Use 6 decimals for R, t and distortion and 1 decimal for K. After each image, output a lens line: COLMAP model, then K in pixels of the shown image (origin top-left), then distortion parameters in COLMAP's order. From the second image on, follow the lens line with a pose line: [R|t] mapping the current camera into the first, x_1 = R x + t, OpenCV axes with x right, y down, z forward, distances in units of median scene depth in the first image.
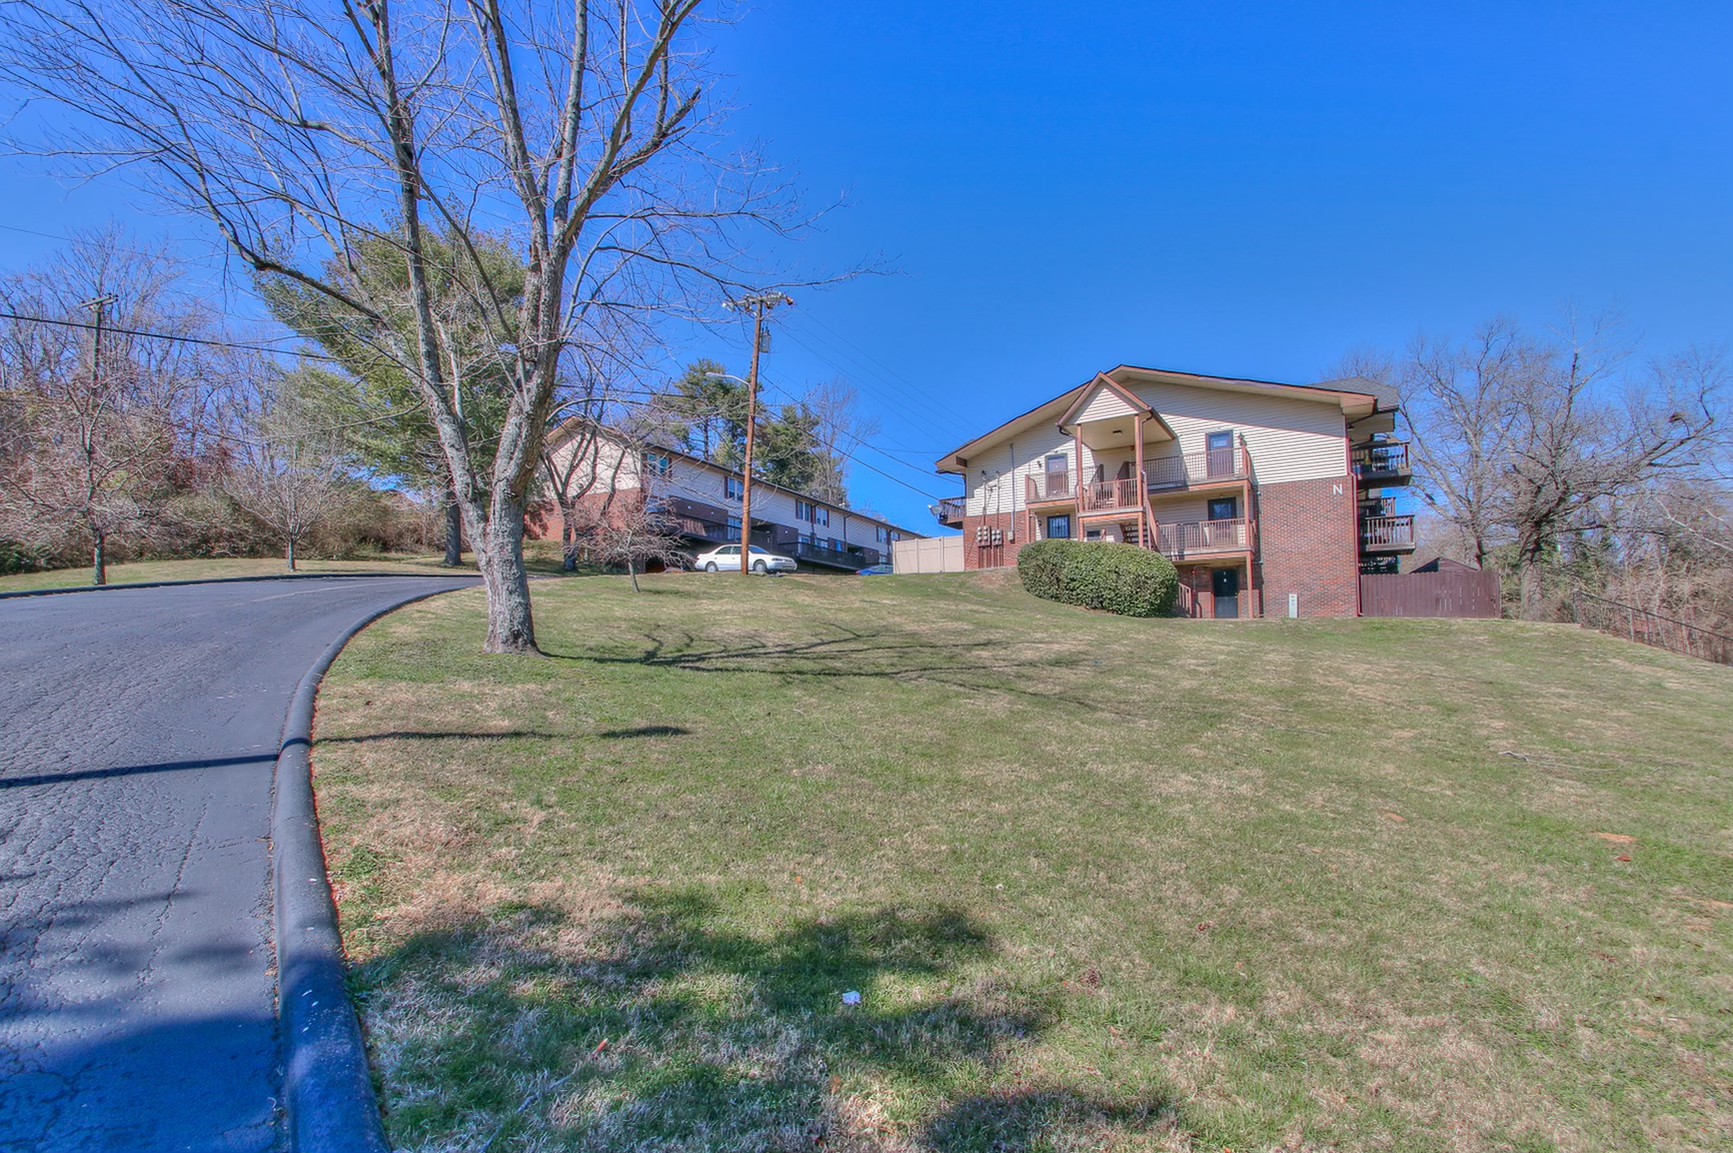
lens RADIAL K [[807.9, 0, 857.1], [0, 807.9, 607.4], [0, 0, 1]] dist [0.014919, -0.017216]
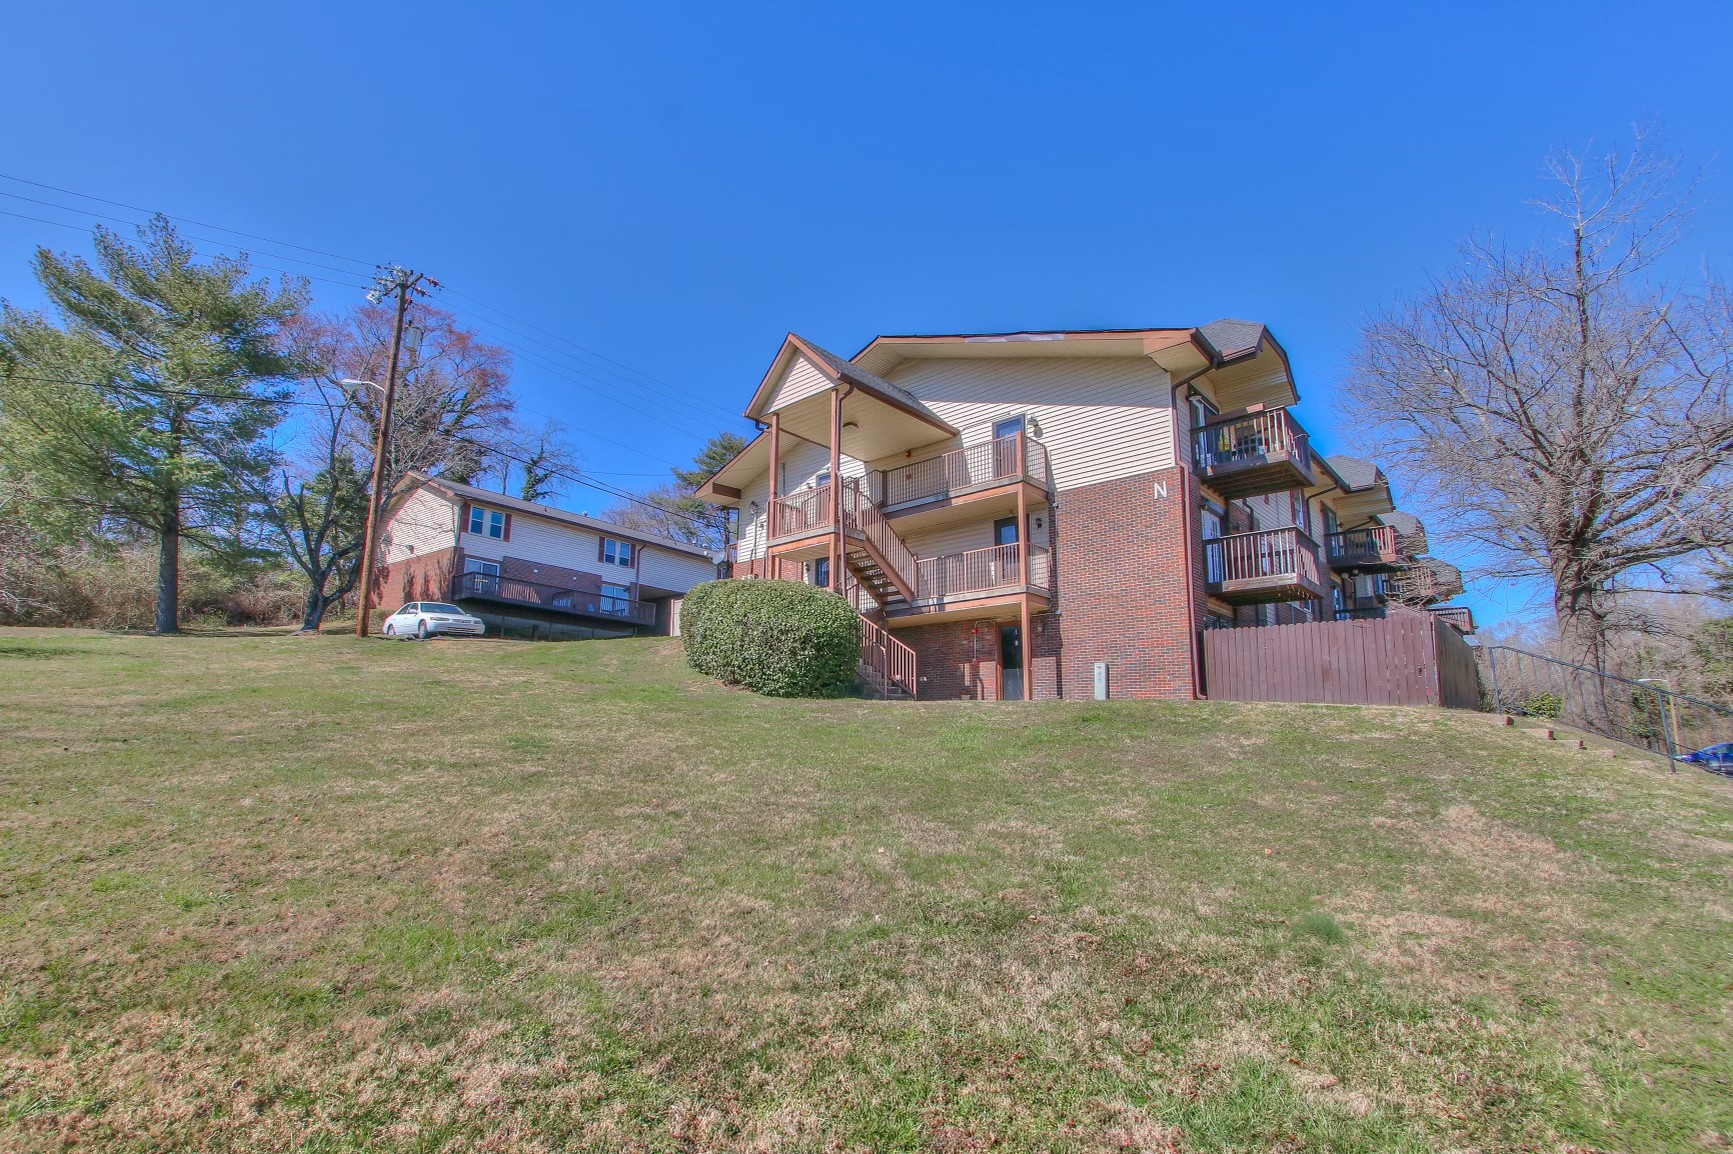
lens RADIAL K [[807.9, 0, 857.1], [0, 807.9, 607.9], [0, 0, 1]] dist [0.014919, -0.017216]
pose [[0.984603, -0.010597, -0.174484, 0.446205], [-0.008558, 0.994042, -0.108663, 0.009435], [0.174596, 0.108483, 0.978646, 0.354935]]
